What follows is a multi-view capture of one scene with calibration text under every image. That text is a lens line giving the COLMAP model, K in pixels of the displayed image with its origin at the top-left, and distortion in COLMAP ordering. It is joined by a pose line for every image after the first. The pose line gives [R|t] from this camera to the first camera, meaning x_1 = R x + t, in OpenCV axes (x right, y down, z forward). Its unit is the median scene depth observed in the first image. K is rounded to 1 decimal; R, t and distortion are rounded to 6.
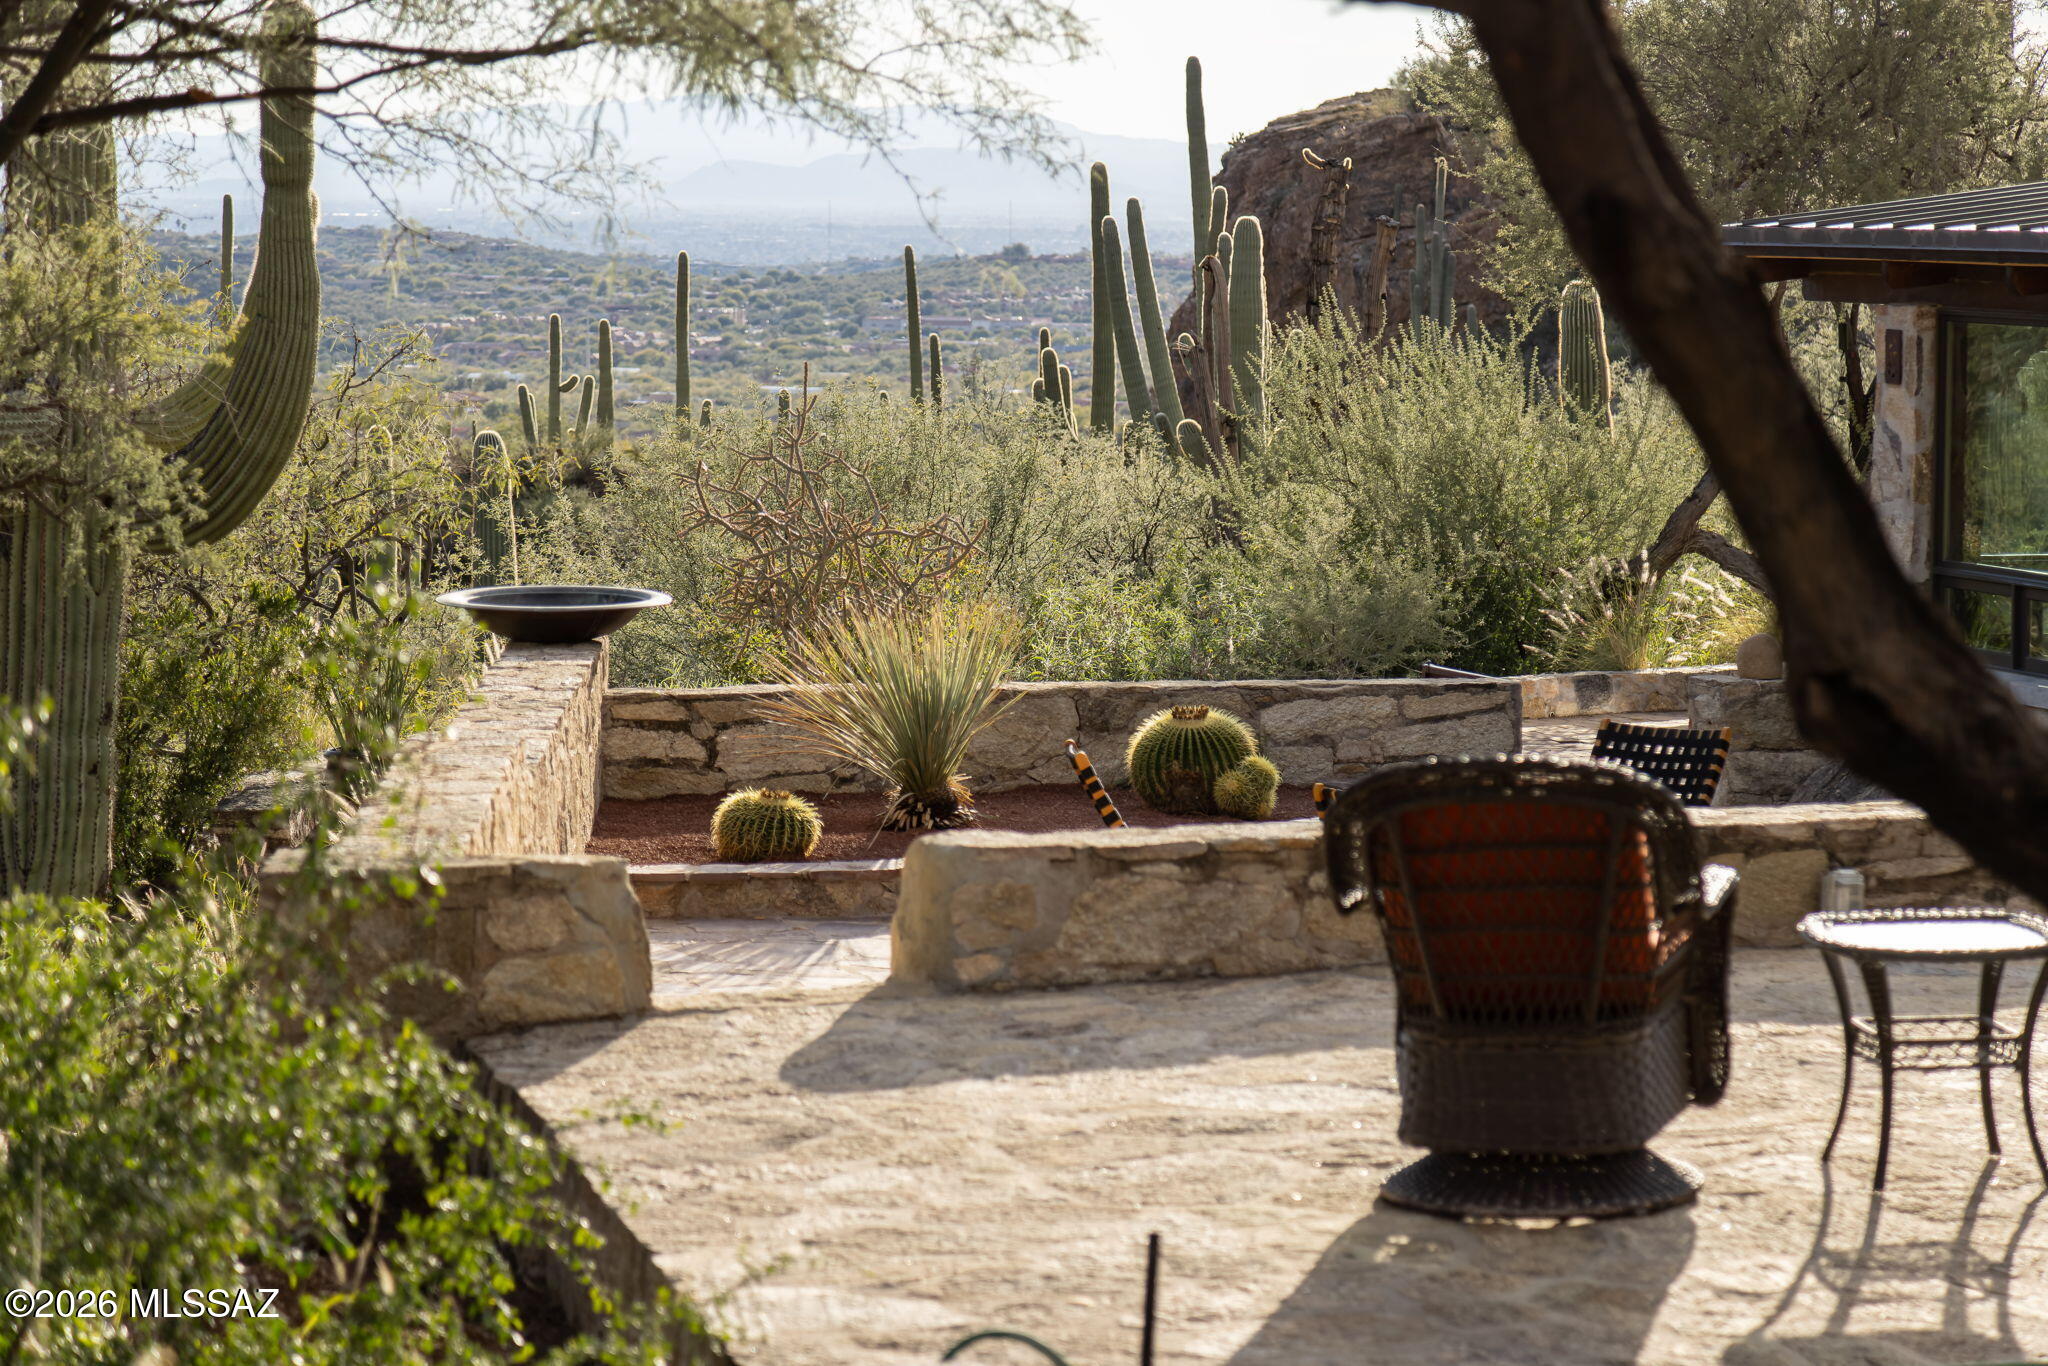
lens RADIAL K [[5190.3, 0, 1024.0], [0, 5190.3, 683.0], [0, 0, 1]] dist [0.027351, 0.361522]
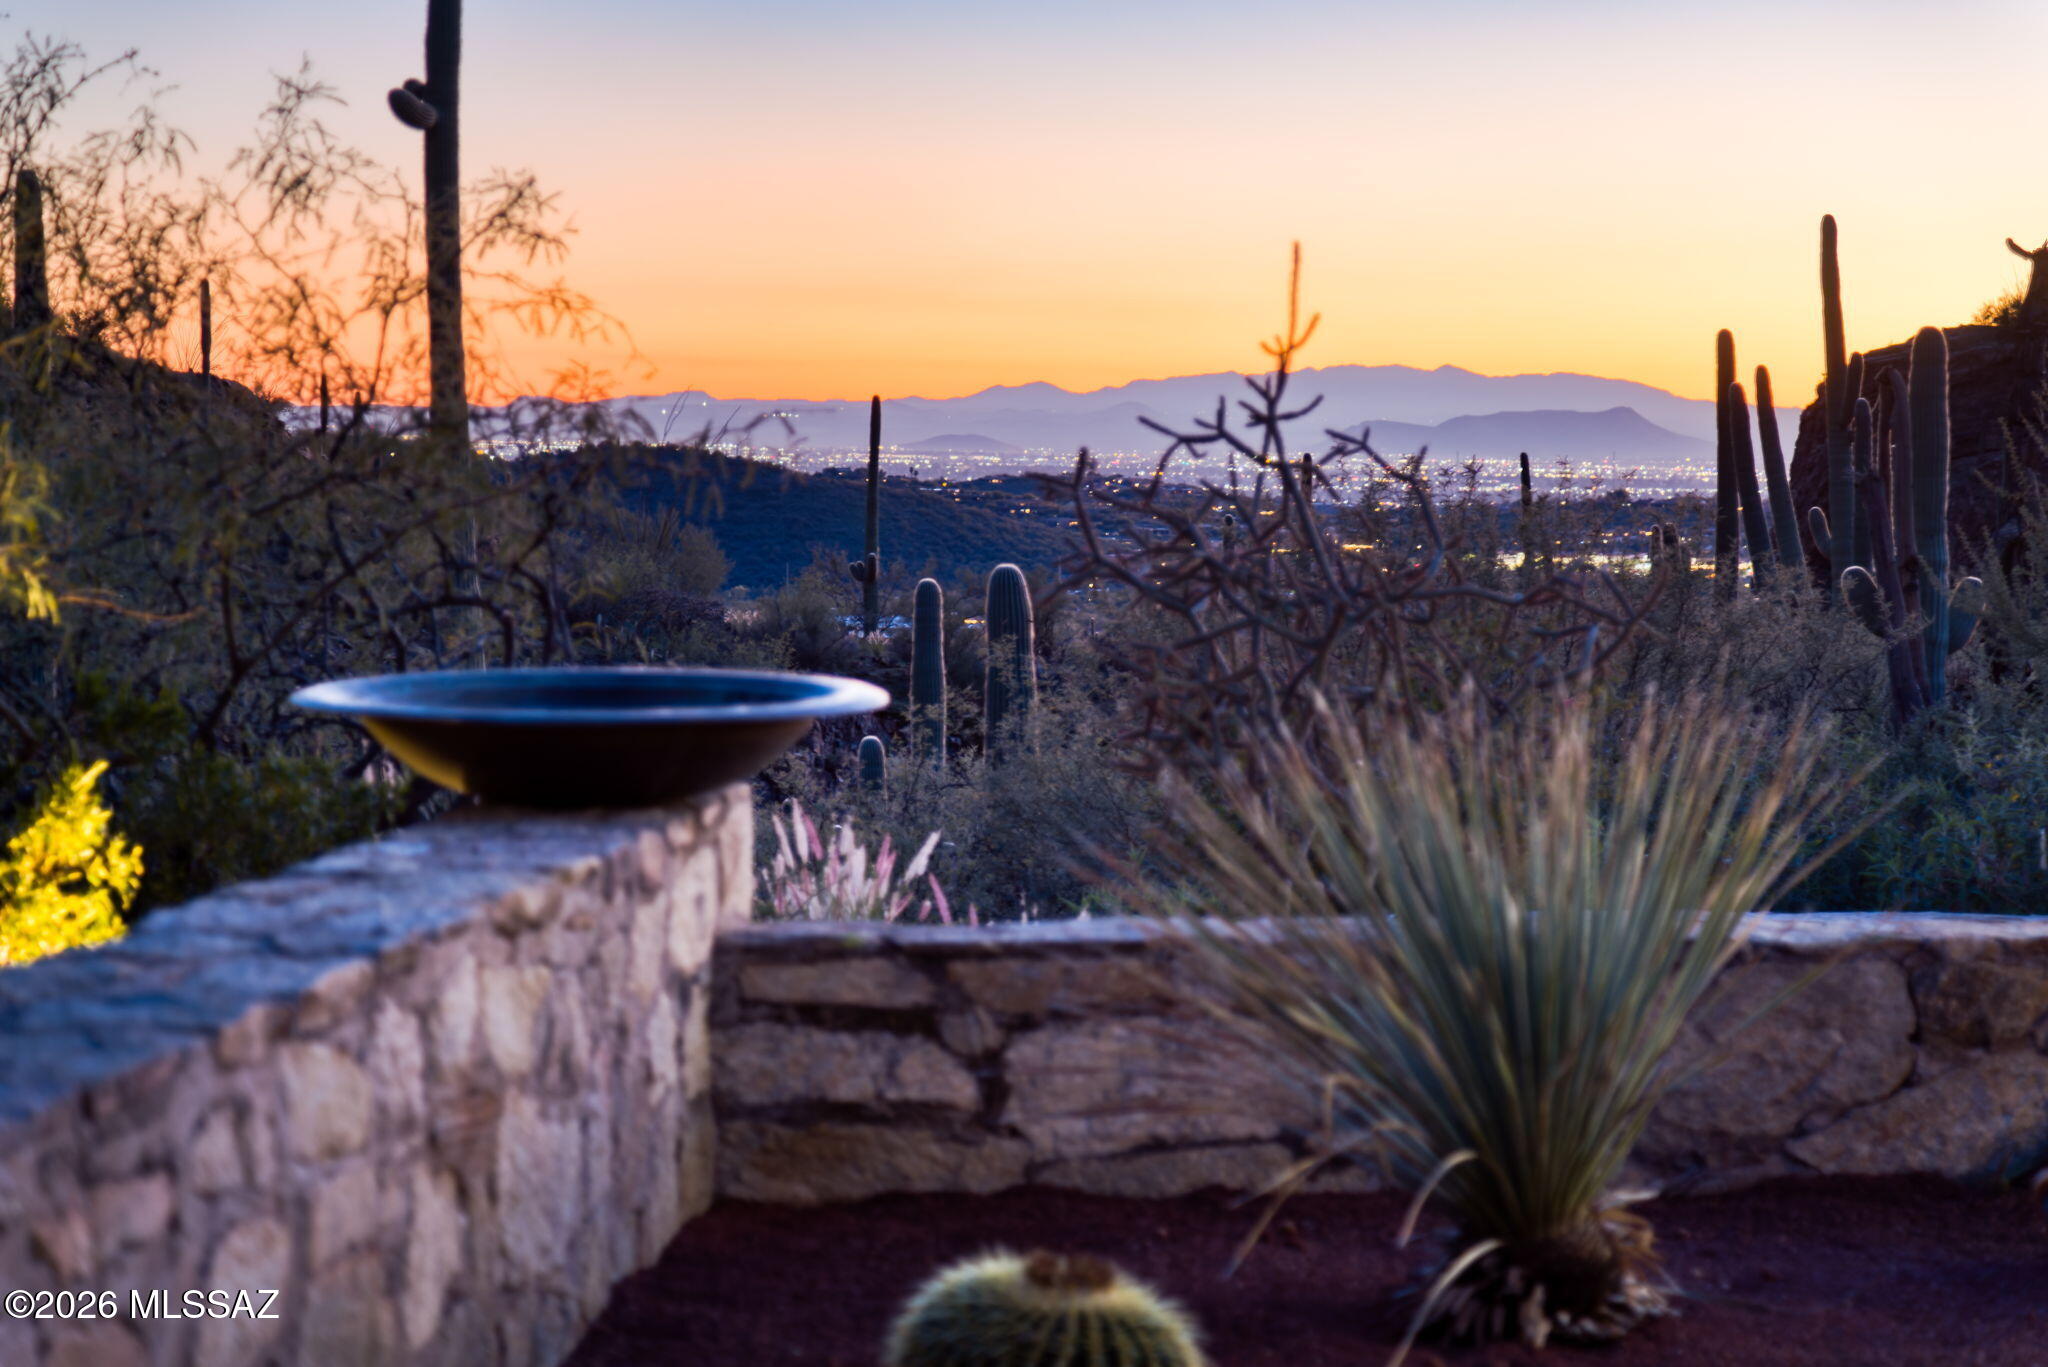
lens RADIAL K [[5190.3, 0, 1024.0], [0, 5190.3, 683.5], [0, 0, 1]] dist [0.027351, 0.361522]
pose [[0.992997, 0.010381, -0.117685, -0.011414], [-0.014520, 0.999304, -0.034362, -0.004063], [0.117247, 0.035830, 0.992456, 0.614091]]
